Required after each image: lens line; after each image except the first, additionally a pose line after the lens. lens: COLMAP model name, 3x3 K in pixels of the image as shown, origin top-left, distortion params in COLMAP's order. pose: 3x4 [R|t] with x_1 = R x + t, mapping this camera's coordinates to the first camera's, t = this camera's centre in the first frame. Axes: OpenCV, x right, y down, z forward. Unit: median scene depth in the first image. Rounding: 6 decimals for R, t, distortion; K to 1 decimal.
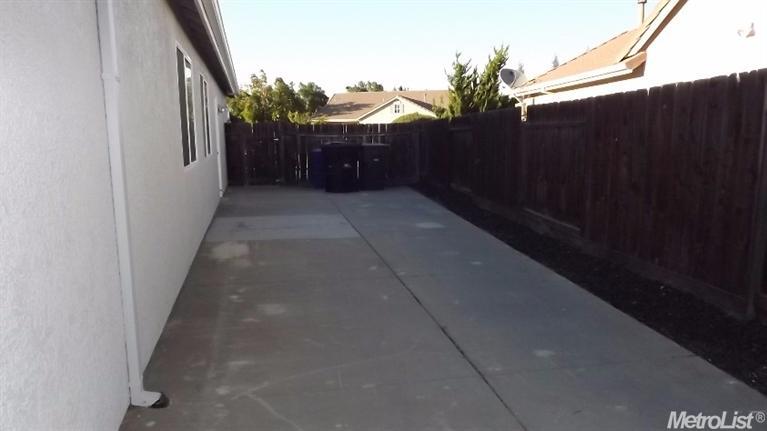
lens RADIAL K [[571.1, 0, 383.5], [0, 571.1, 215.5], [0, 0, 1]] dist [-0.048940, -0.000114]
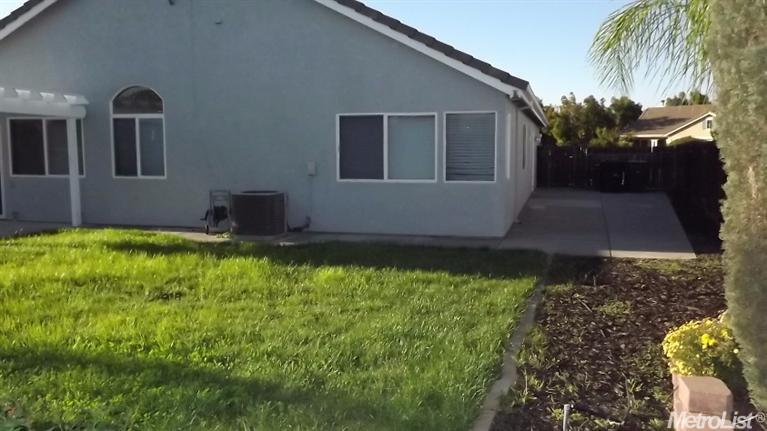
lens RADIAL K [[655.1, 0, 383.5], [0, 655.1, 215.5], [0, 0, 1]] dist [0.002576, 0.001472]
pose [[0.881158, 0.055395, -0.469566, 0.062254], [-0.071646, 0.997289, -0.016795, 0.026480], [0.467363, 0.048441, 0.882737, -0.236553]]
